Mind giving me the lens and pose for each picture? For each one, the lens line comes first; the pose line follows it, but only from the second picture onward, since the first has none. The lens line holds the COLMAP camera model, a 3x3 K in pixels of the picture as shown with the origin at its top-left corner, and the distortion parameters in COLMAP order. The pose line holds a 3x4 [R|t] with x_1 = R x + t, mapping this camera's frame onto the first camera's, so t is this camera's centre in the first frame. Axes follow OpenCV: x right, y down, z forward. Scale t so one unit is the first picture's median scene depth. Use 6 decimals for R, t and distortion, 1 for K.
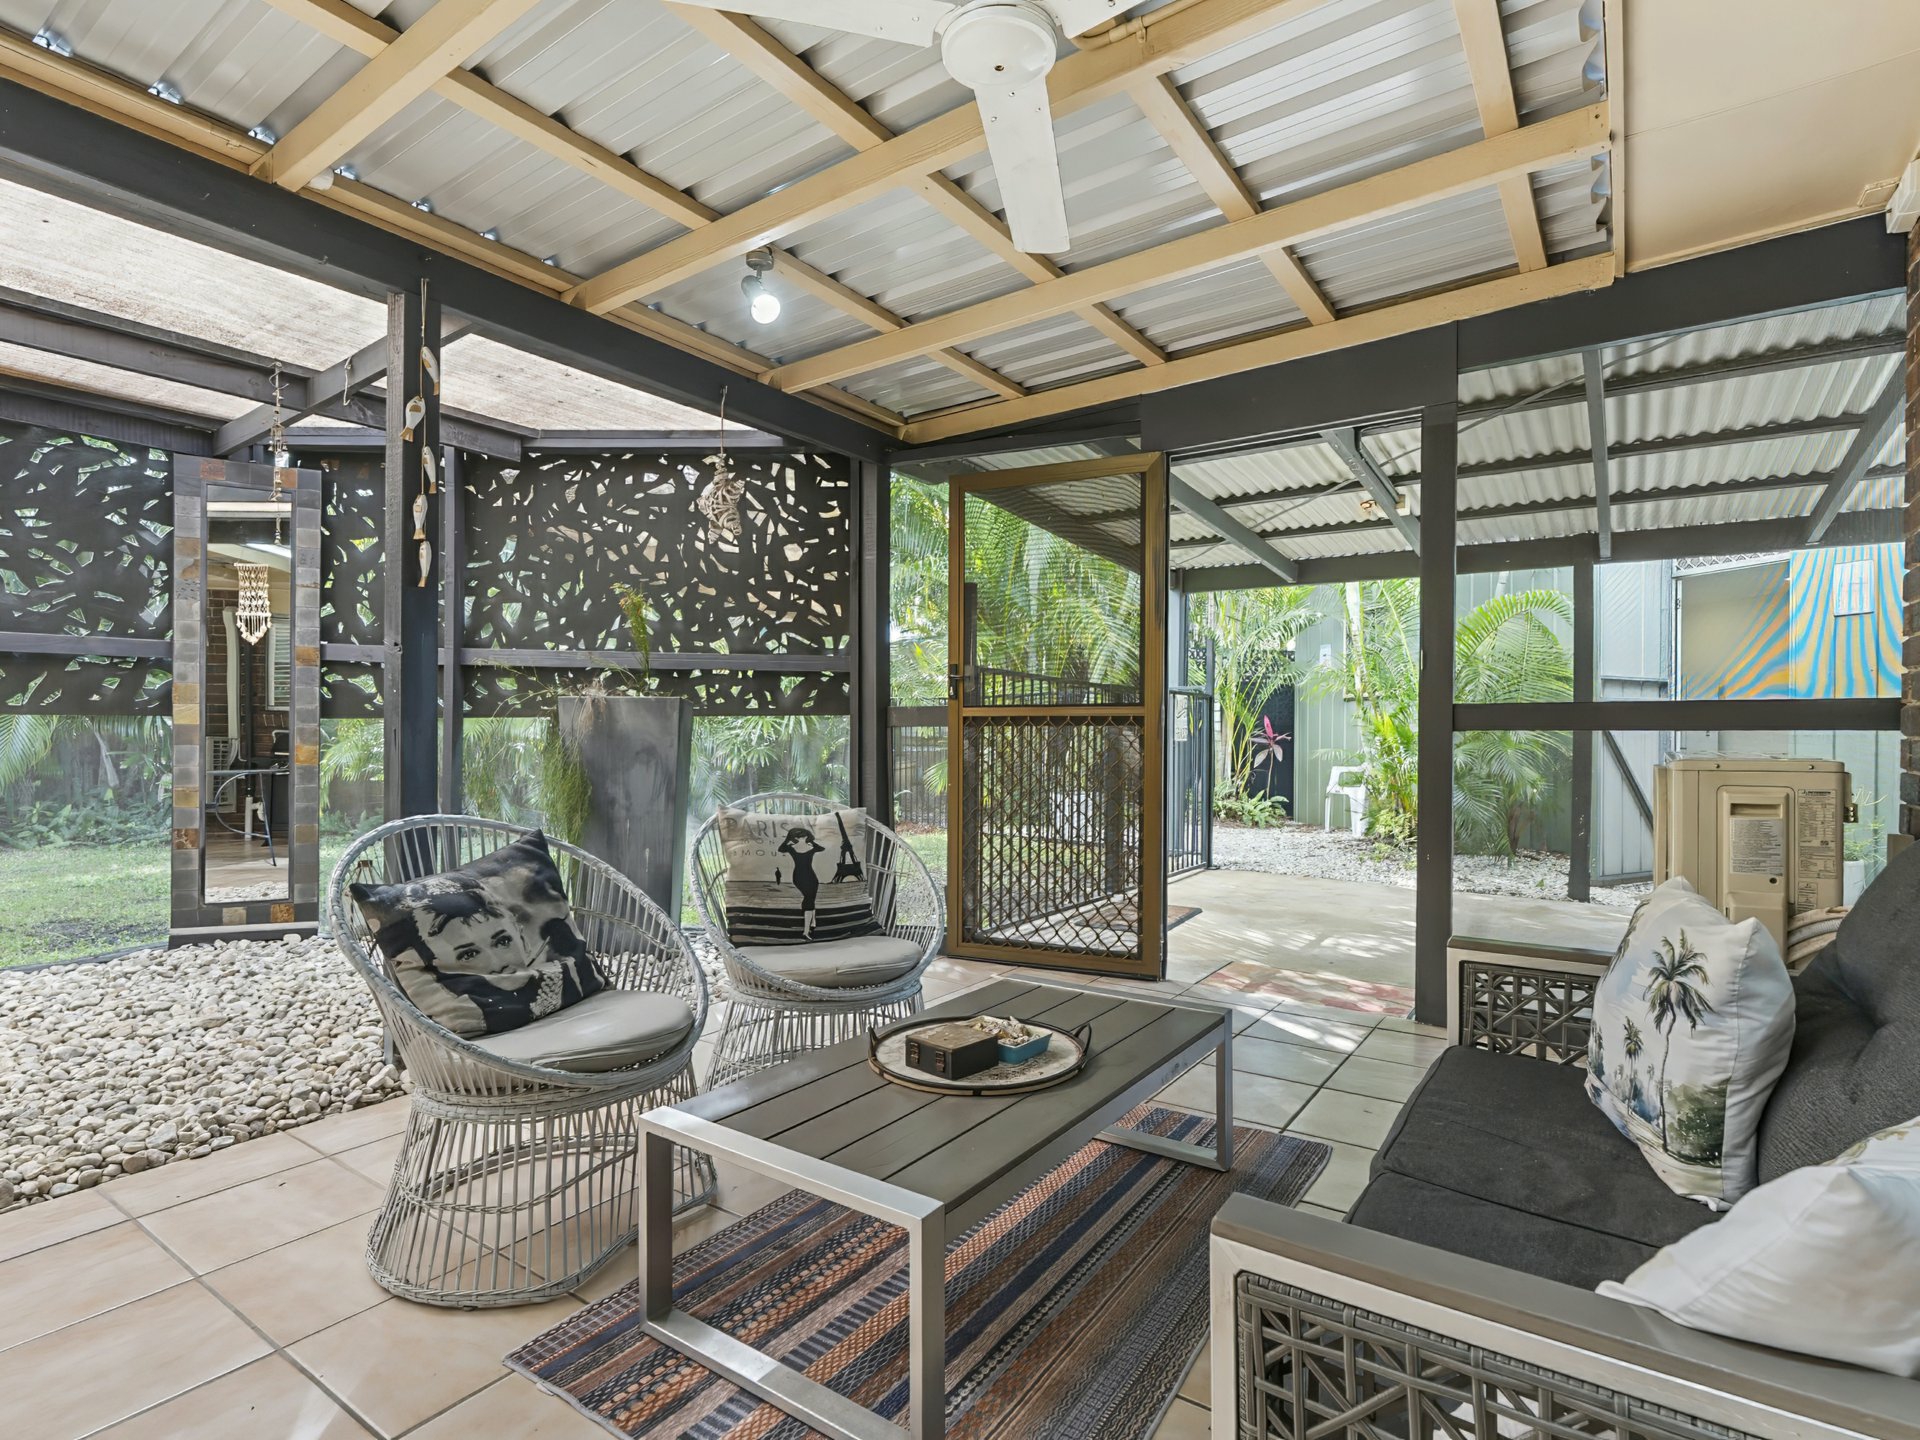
lens RADIAL K [[949.1, 0, 960.8], [0, 949.1, 721.8], [0, 0, 1]] dist [-0.004778, 0.000176]
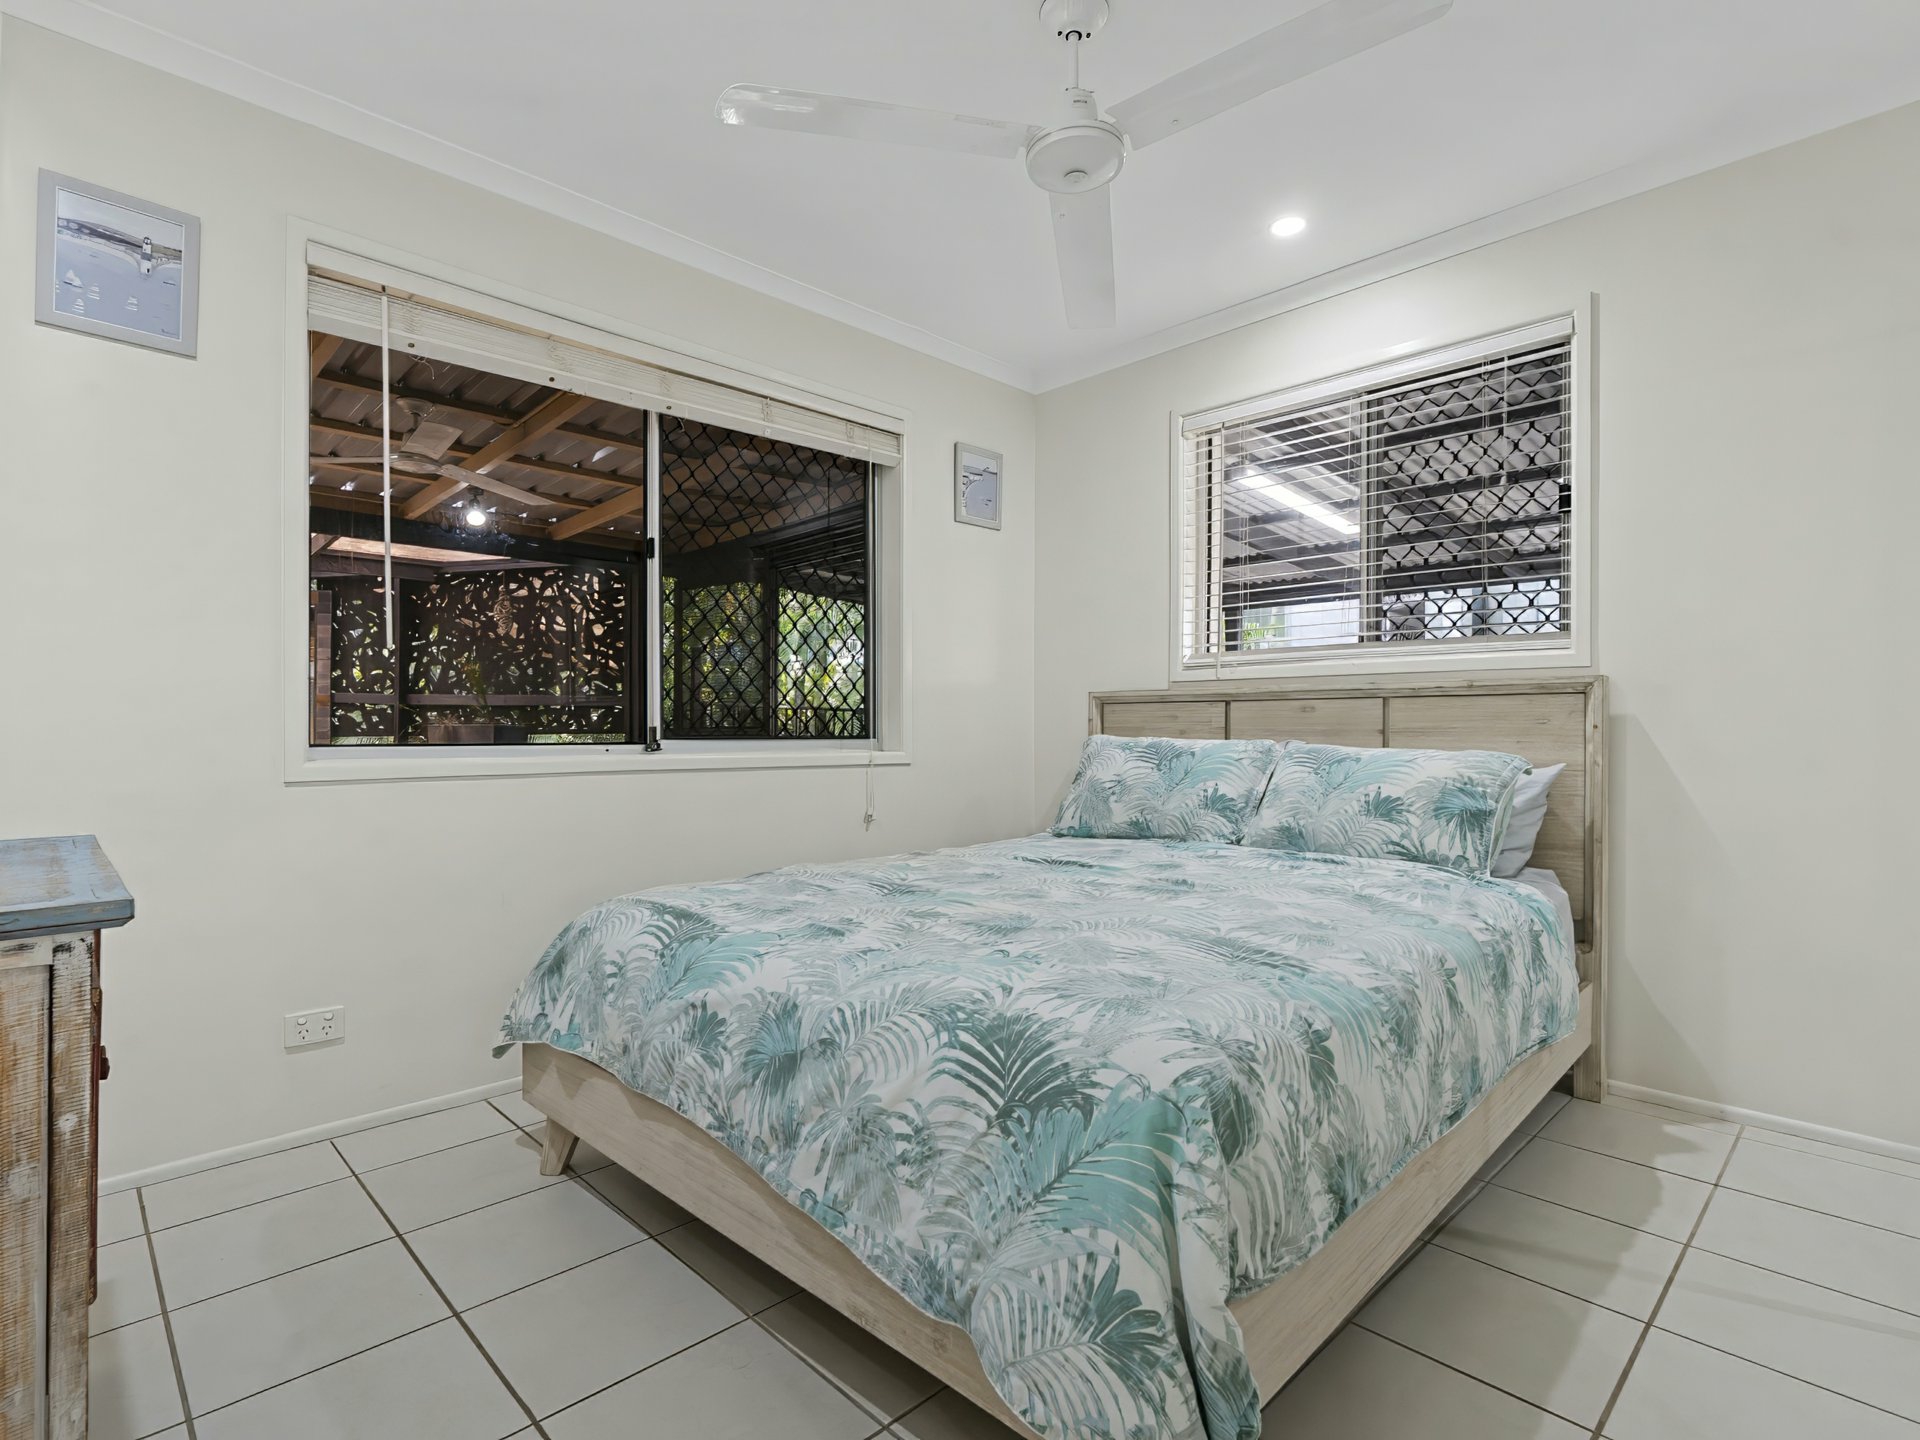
lens RADIAL K [[949.1, 0, 961.9], [0, 949.1, 726.9], [0, 0, 1]] dist [-0.004778, 0.000176]
pose [[0.981262, -0.004719, -0.192622, 0.726640], [0.003676, 0.999977, -0.005772, -0.007063], [0.192645, 0.004955, 0.981256, -0.427710]]
